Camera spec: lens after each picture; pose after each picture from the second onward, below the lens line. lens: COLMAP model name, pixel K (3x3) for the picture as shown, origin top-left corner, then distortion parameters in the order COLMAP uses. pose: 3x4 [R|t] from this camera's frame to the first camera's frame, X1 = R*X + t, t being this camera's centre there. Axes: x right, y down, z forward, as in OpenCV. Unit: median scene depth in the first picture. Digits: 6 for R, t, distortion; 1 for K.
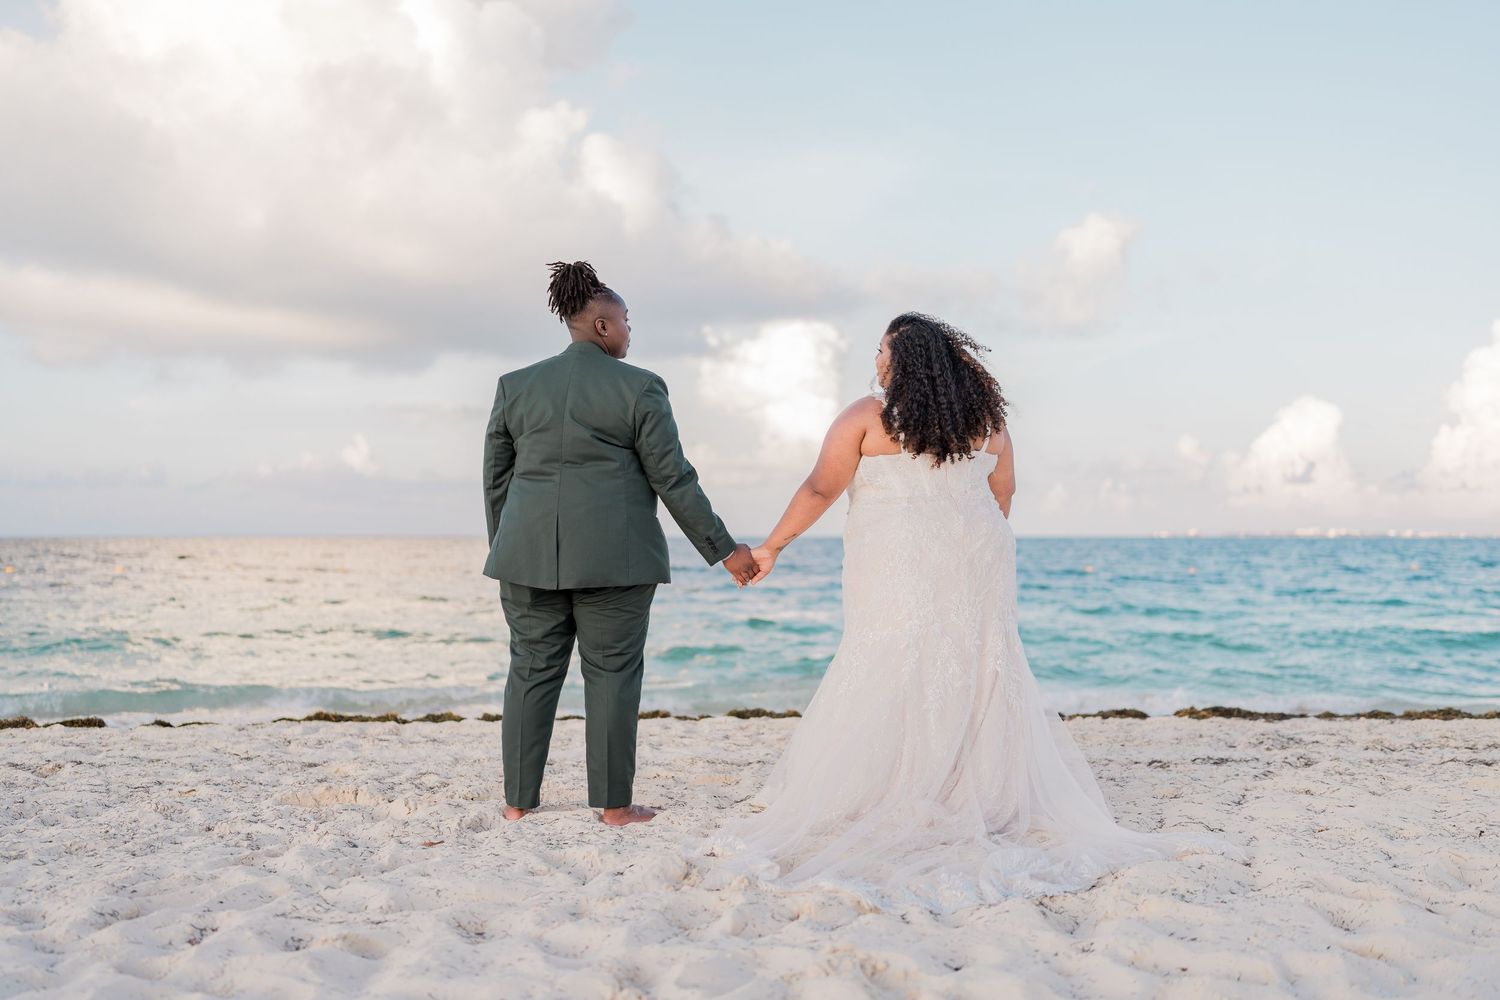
lens RADIAL K [[1480.0, 0, 750.0], [0, 1480.0, 500.0], [0, 0, 1]] dist [0.004233, 0.009049]
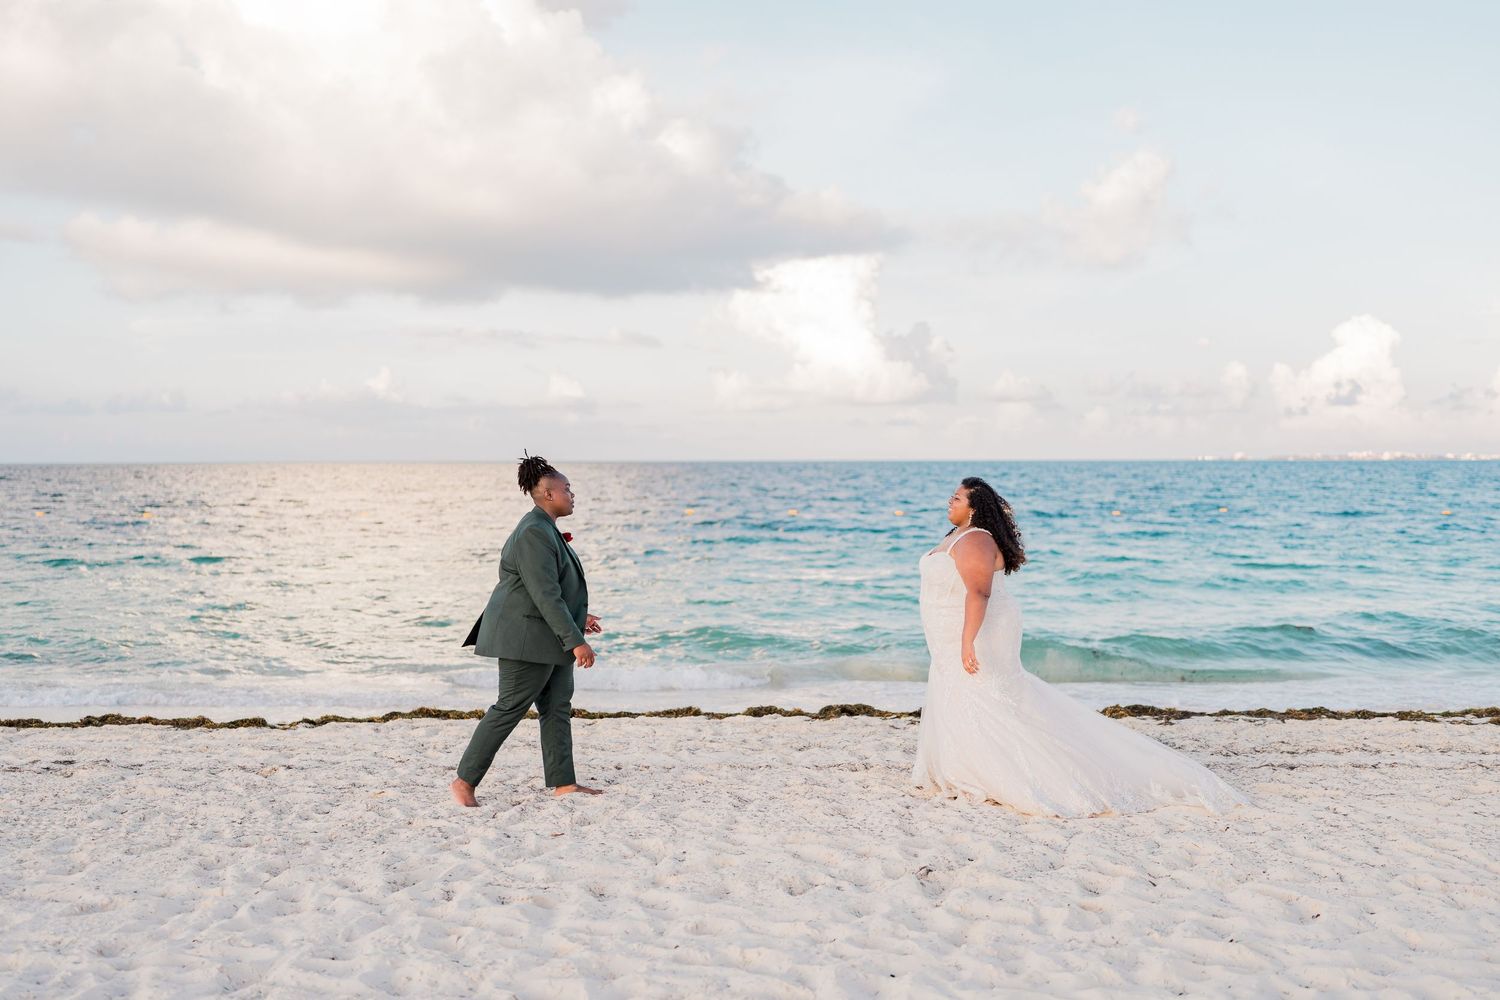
lens RADIAL K [[1582.0, 0, 747.0], [0, 1582.0, 461.9], [0, 0, 1]] dist [0.000150, -0.001728]
pose [[0.999841, -0.001259, -0.017793, 0.020999], [0.001840, 0.999464, 0.032687, -0.237603], [0.017742, -0.032715, 0.999307, -0.723324]]
